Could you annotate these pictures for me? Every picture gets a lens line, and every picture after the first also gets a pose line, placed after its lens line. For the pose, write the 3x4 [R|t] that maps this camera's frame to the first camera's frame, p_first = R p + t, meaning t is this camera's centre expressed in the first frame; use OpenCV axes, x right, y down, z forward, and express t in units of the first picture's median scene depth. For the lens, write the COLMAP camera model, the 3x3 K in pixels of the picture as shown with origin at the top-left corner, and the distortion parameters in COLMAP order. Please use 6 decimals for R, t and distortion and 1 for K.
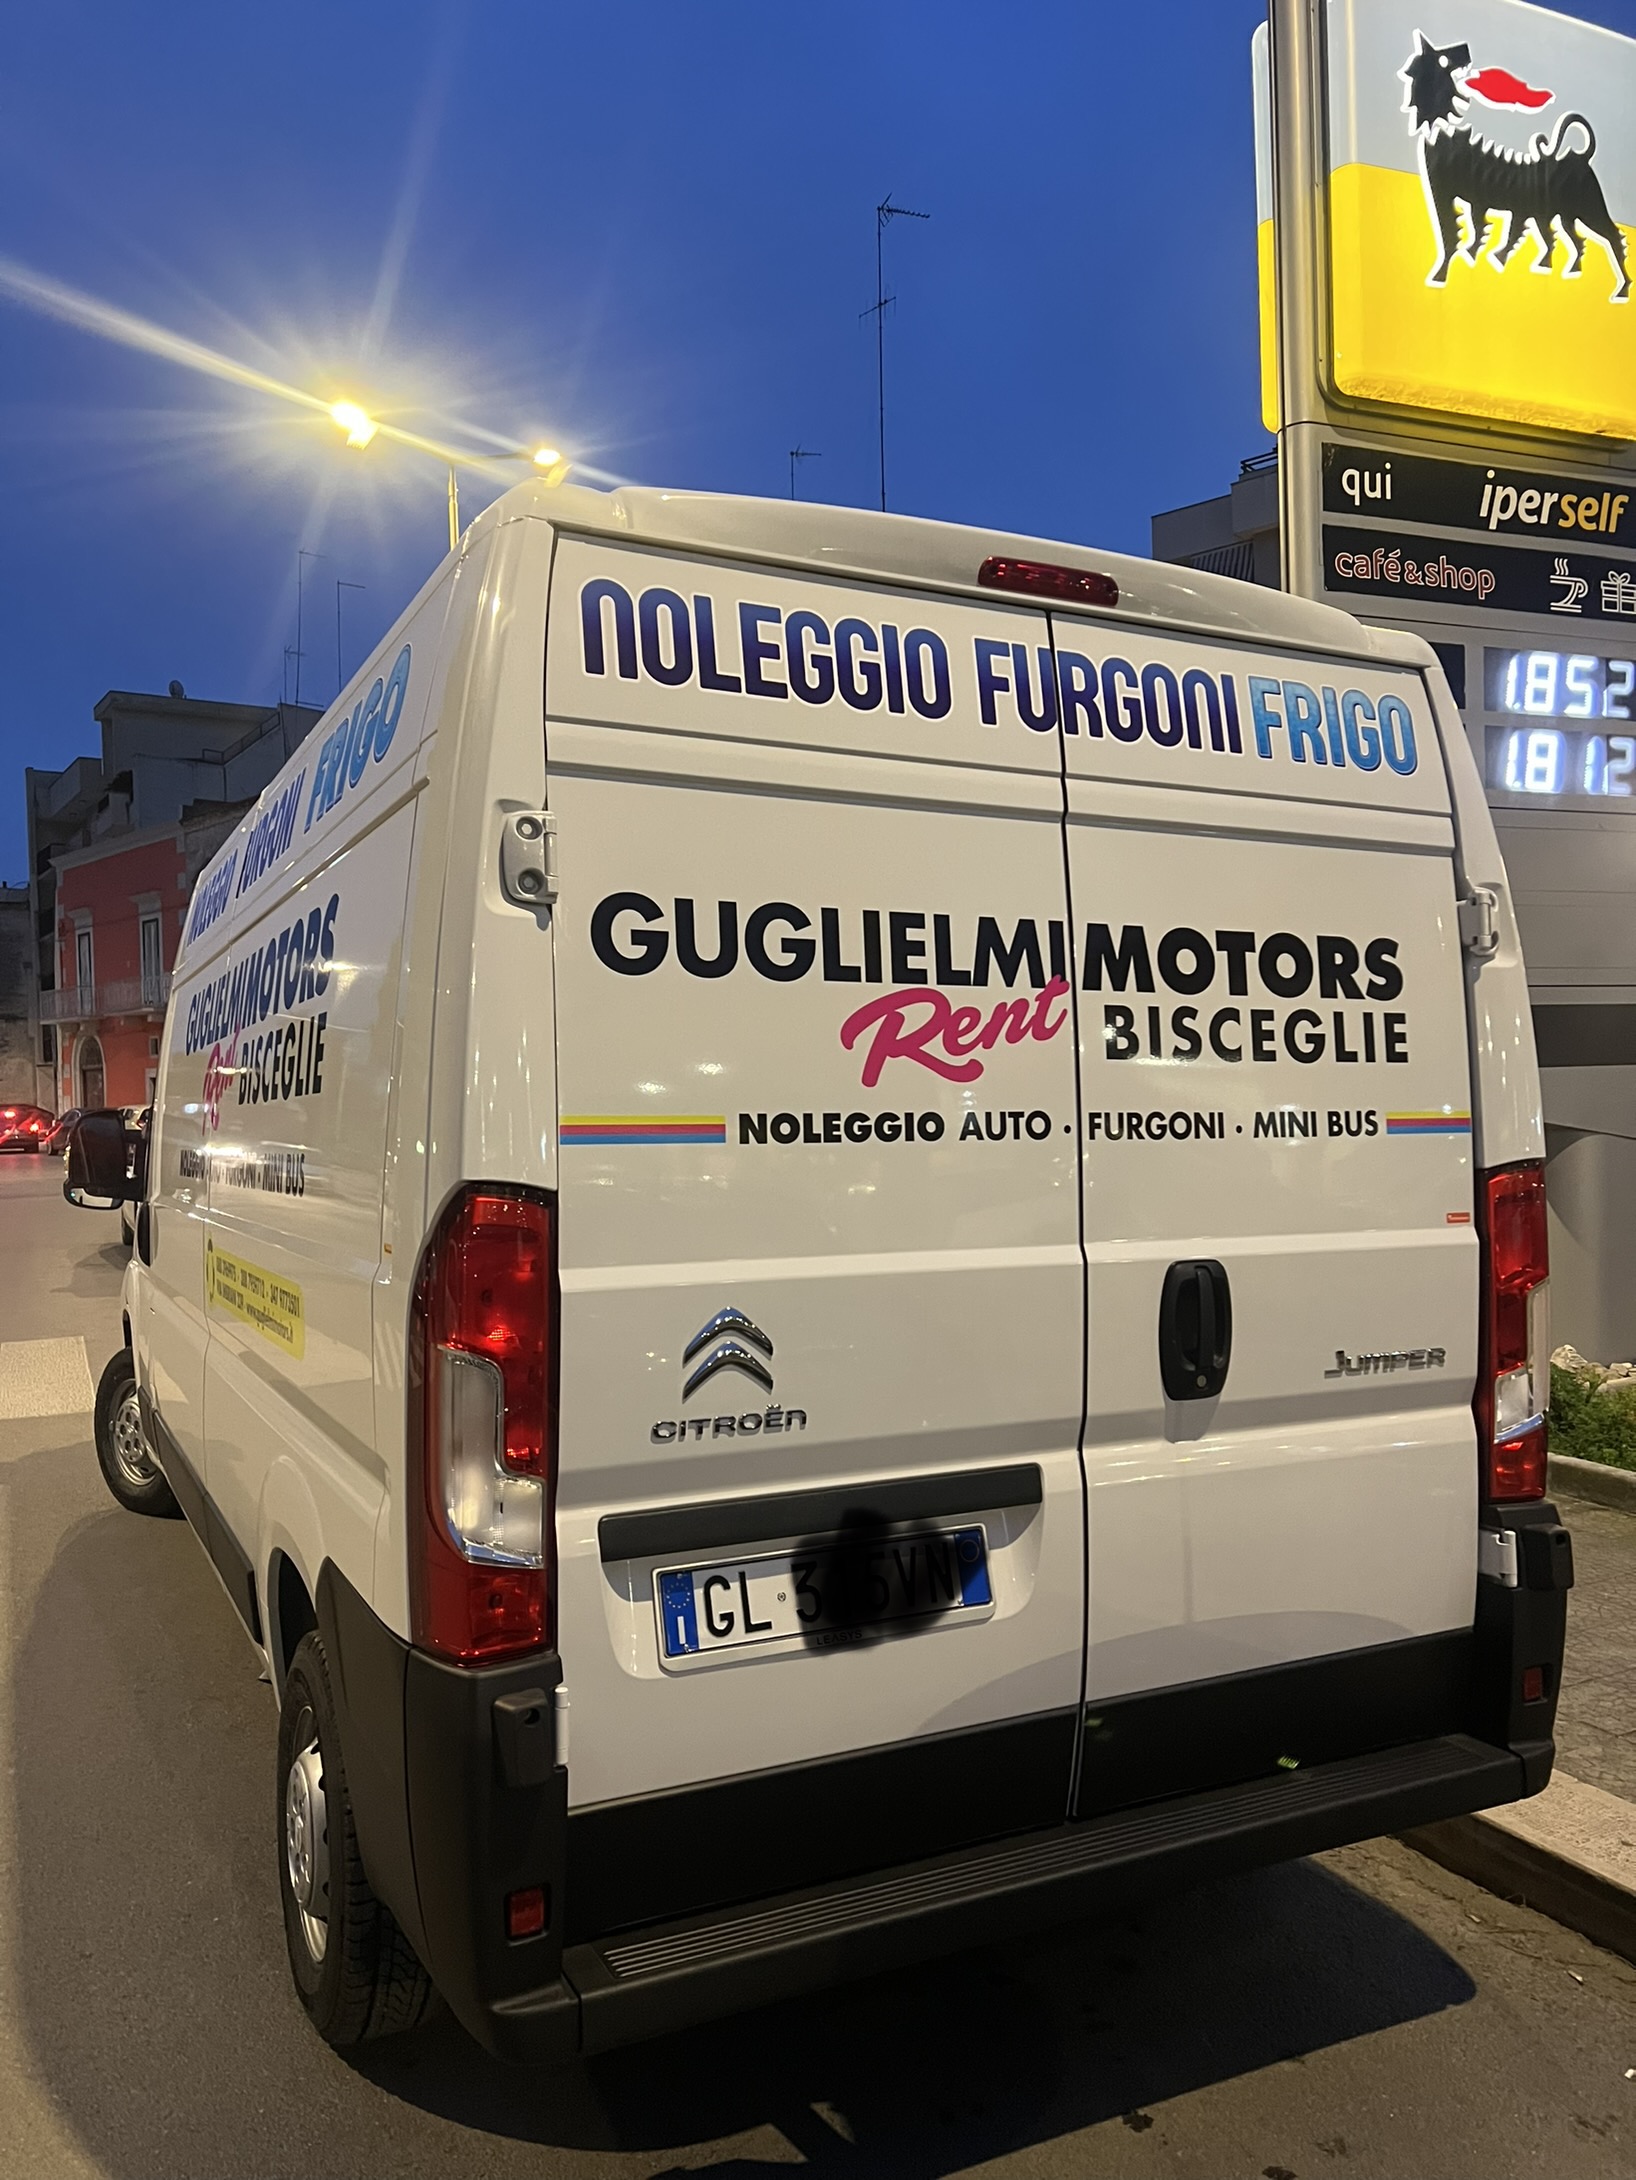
lens RADIAL K [[1605.4, 0, 818.0], [0, 1605.4, 1090.0], [0, 0, 1]] dist [0.185273, -0.473288]
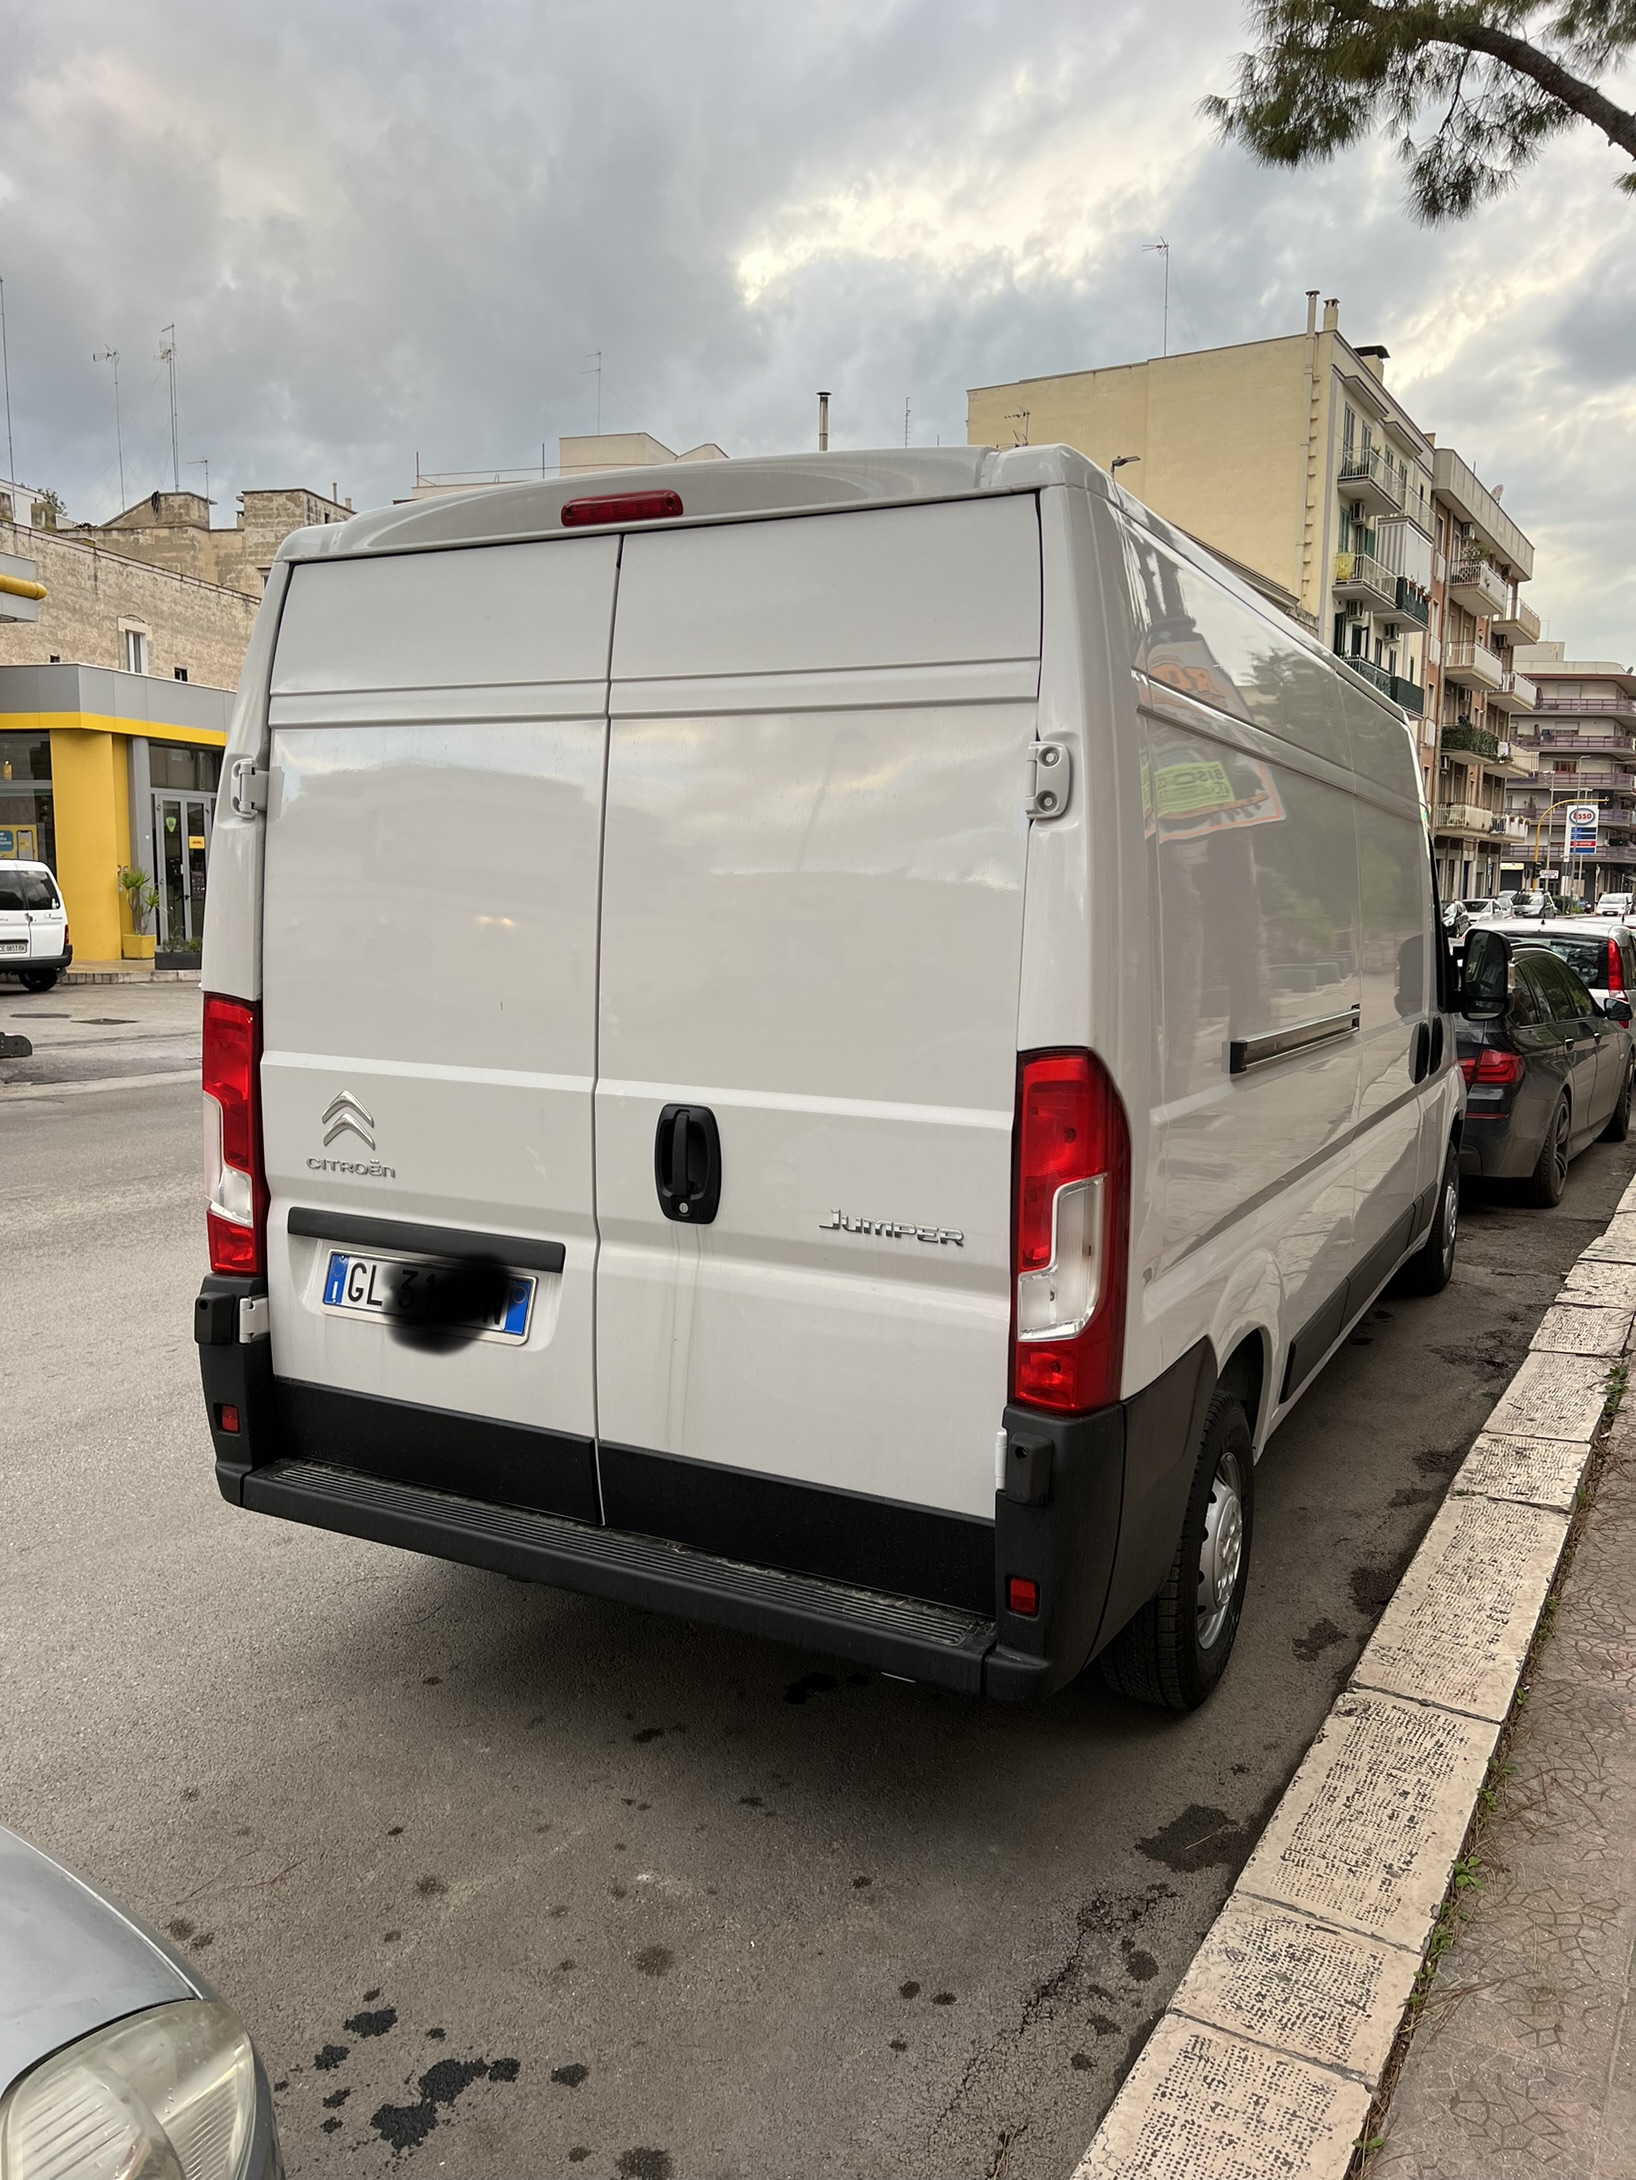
lens RADIAL K [[1632.8, 0, 818.0], [0, 1632.8, 1090.0], [0, 0, 1]] dist [0.051723, -0.043072]
pose [[0.587190, 0.111933, -0.801672, 1.196313], [-0.010666, 0.991377, 0.130608, -0.055652], [0.809379, -0.068141, 0.583321, 0.400982]]
